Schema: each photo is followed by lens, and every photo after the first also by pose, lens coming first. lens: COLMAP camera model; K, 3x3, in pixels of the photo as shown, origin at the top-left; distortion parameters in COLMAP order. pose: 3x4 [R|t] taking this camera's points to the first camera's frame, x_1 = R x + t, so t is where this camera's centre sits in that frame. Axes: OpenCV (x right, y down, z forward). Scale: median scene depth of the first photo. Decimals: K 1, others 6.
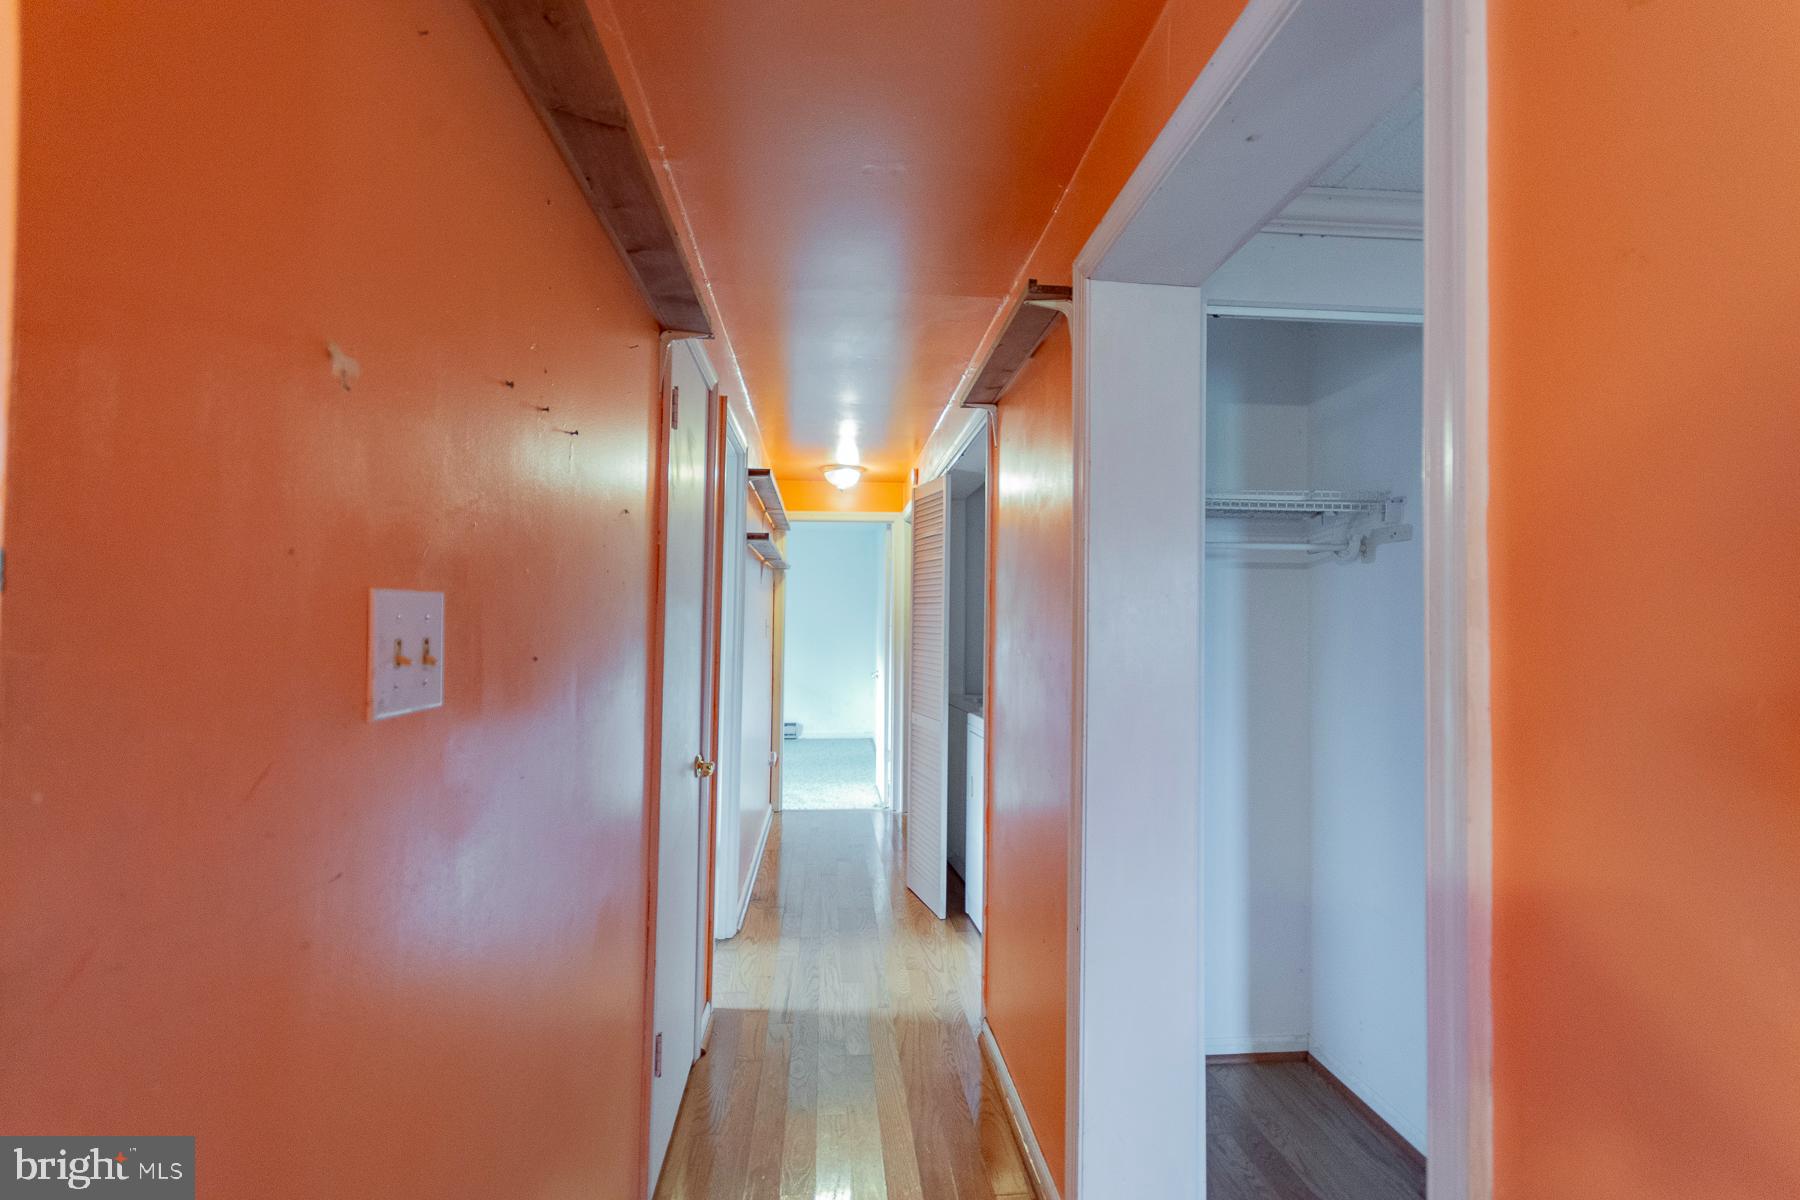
lens RADIAL K [[782.3, 0, 899.5], [0, 782.3, 608.5], [0, 0, 1]] dist [0.001290, -0.000421]
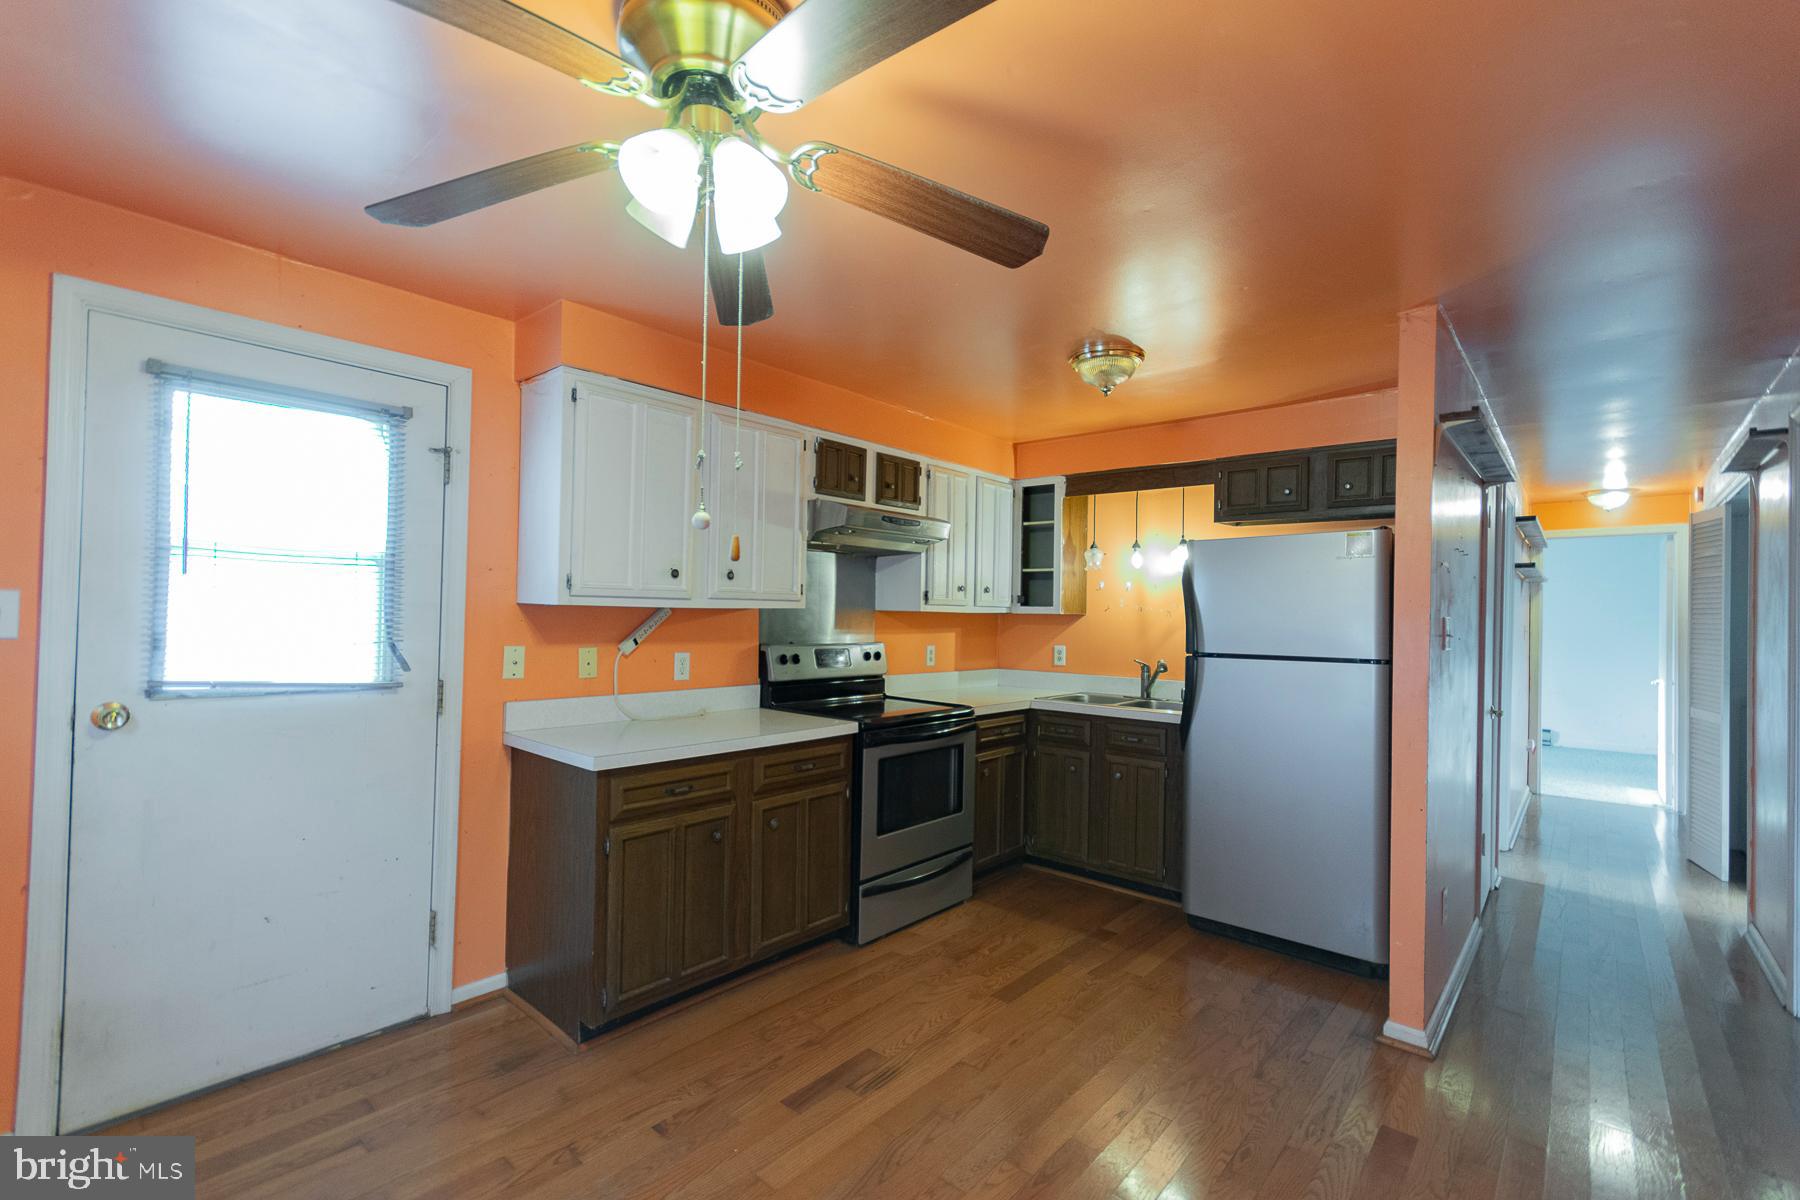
lens RADIAL K [[782.3, 0, 899.5], [0, 782.3, 608.5], [0, 0, 1]] dist [0.001290, -0.000421]
pose [[0.686073, -0.008511, -0.727483, 0.045219], [0.003681, 0.999959, -0.008227, -0.006661], [0.727523, 0.002966, 0.686077, -0.516520]]
